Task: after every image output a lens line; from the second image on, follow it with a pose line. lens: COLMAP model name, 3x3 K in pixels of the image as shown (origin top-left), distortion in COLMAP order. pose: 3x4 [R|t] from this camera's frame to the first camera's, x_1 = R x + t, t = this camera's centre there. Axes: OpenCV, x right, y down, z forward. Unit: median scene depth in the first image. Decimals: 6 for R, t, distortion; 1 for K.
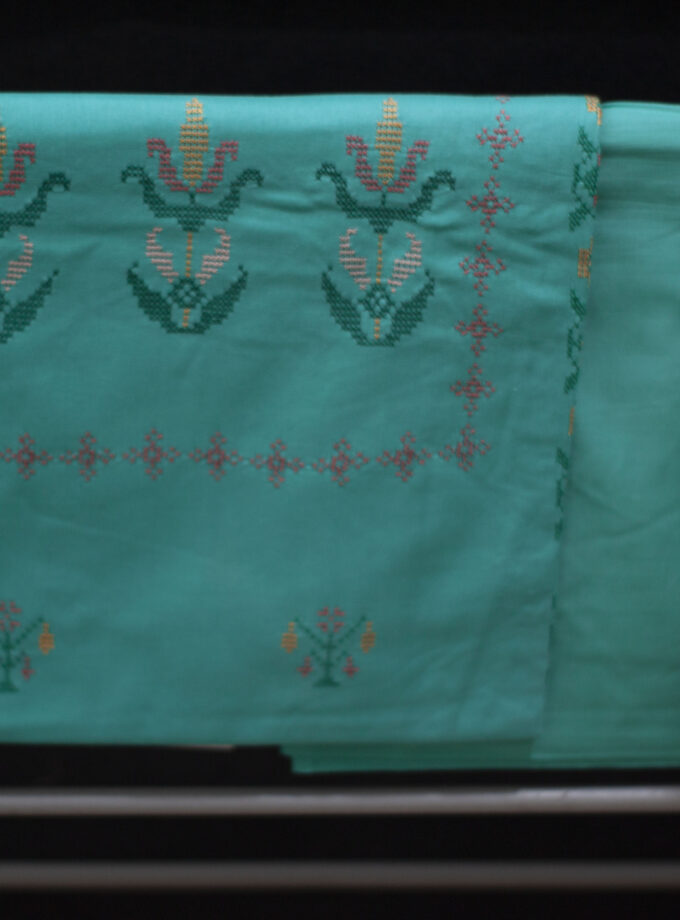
lens RADIAL K [[3343.5, 0, 340.0], [0, 3343.5, 458.1], [0, 0, 1]] dist [-0.168906, 0.000000]
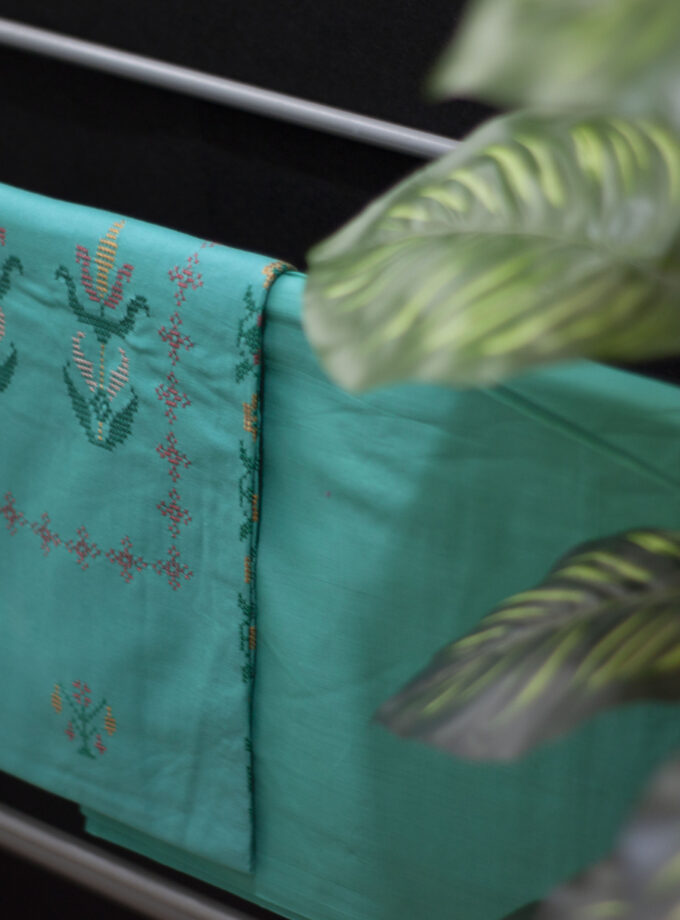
lens RADIAL K [[3343.5, 0, 340.1], [0, 3343.5, 461.6], [0, 0, 1]] dist [-0.168906, 0.000000]
pose [[0.707720, 0.245766, -0.662368, 0.782067], [-0.276551, 0.959100, 0.060380, -0.115899], [0.650117, 0.140447, 0.746741, 0.251886]]
